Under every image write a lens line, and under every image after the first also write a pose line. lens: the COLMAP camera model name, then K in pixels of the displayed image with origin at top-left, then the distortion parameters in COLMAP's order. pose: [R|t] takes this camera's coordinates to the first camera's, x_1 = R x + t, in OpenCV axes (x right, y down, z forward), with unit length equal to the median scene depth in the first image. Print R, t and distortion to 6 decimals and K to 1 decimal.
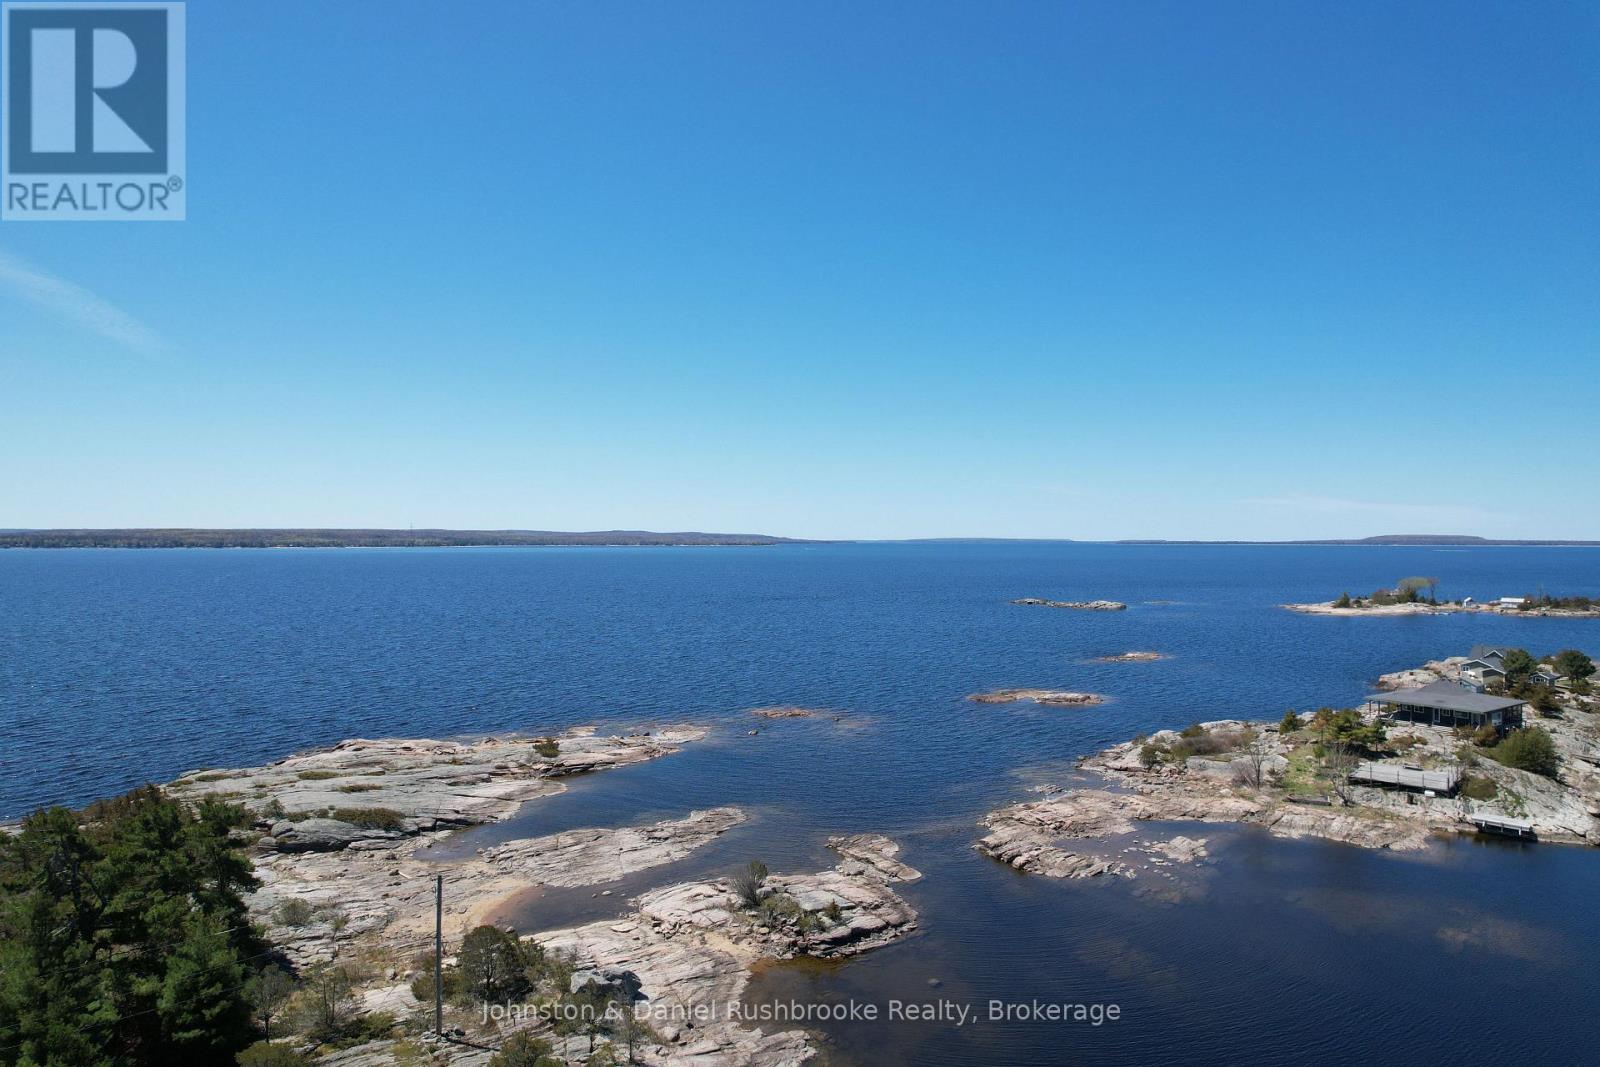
lens RADIAL K [[1011.3, 0, 819.2], [0, 1011.3, 543.3], [0, 0, 1]] dist [-0.081788, 0.080359]
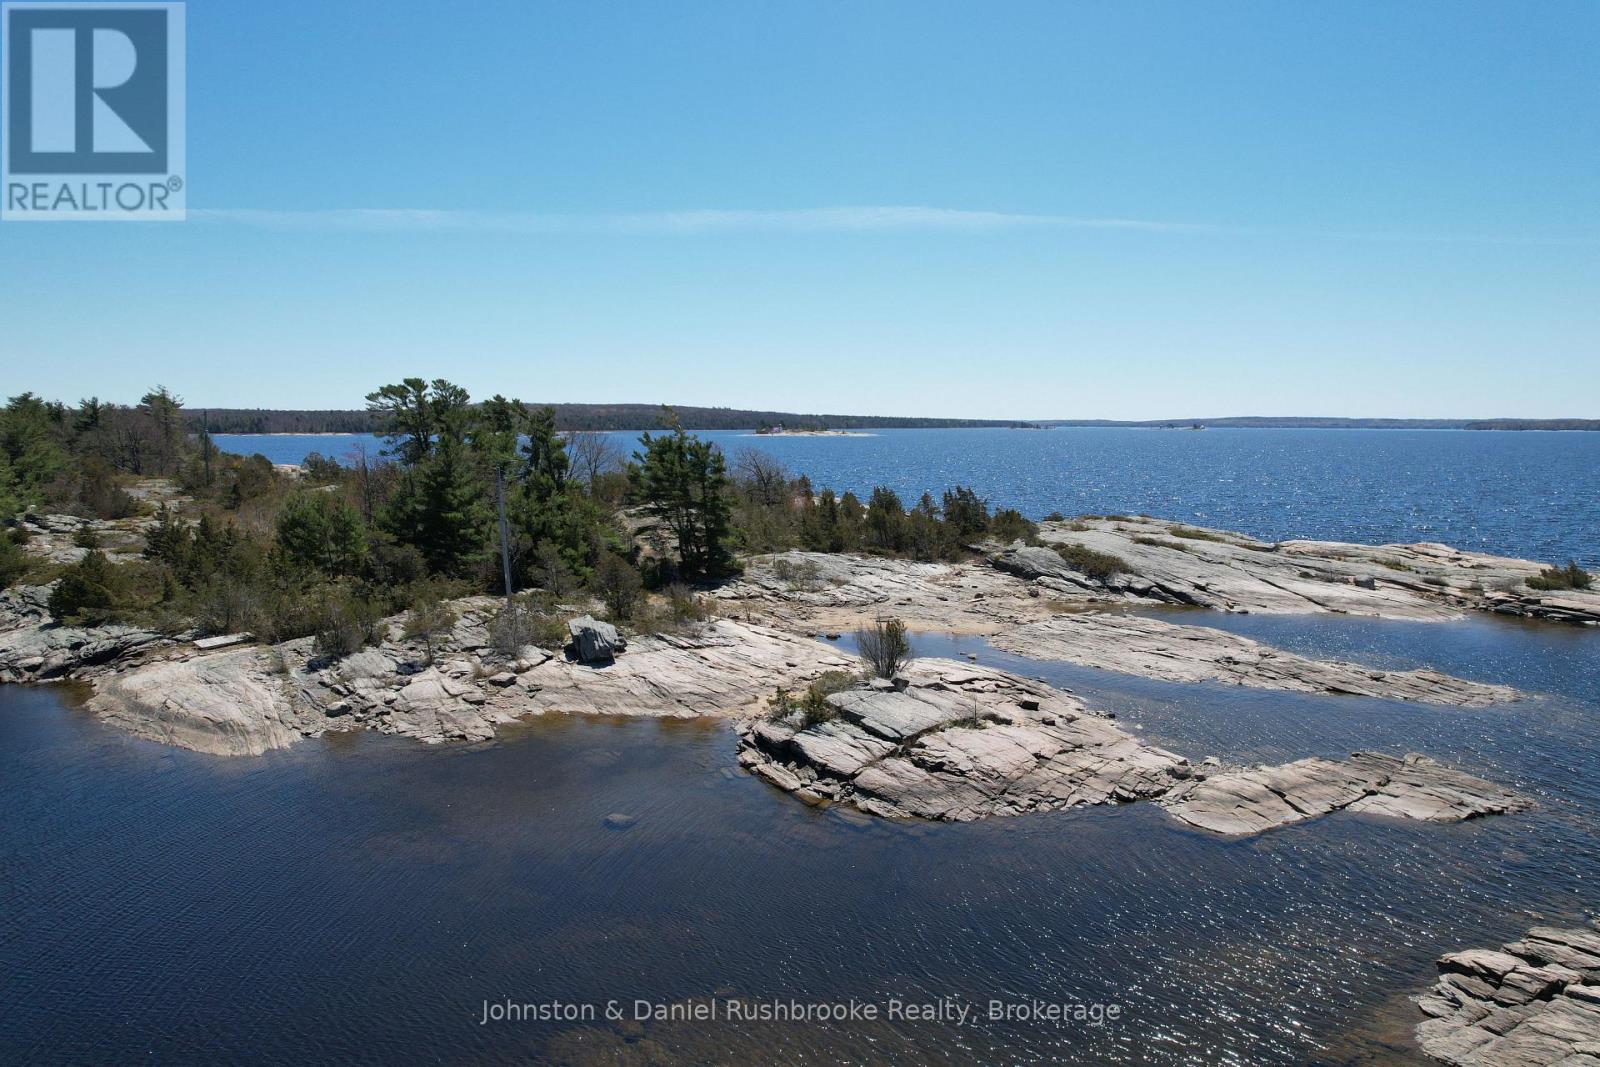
lens RADIAL K [[1024.3, 0, 837.6], [0, 1024.3, 530.0], [0, 0, 1]] dist [-0.062881, 0.058794]
pose [[-0.026596, 0.088714, -0.995702, 0.366339], [-0.000800, 0.996052, 0.088767, 0.135796], [0.999646, 0.003157, -0.026420, 0.647584]]
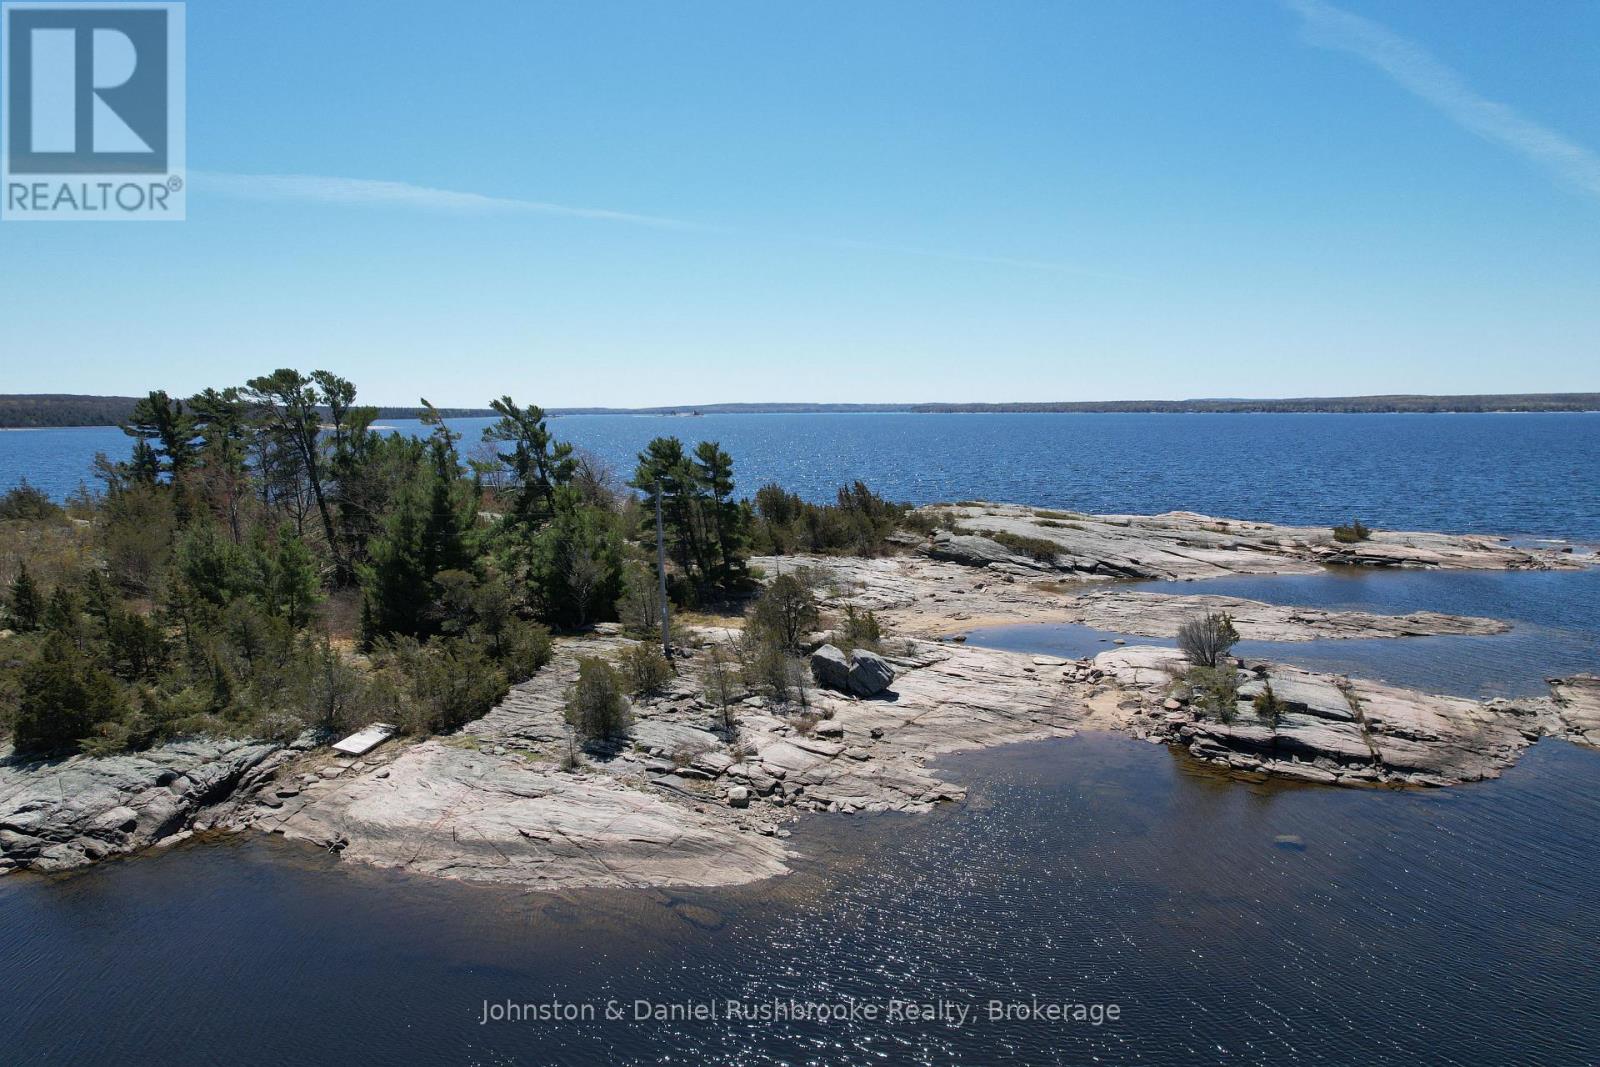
lens RADIAL K [[1011.3, 0, 819.2], [0, 1011.3, 543.3], [0, 0, 1]] dist [-0.081788, 0.080359]
pose [[0.440504, 0.100115, -0.892151, 0.259980], [0.014432, 0.992844, 0.118541, 0.126445], [0.897635, -0.065094, 0.435907, 0.323345]]
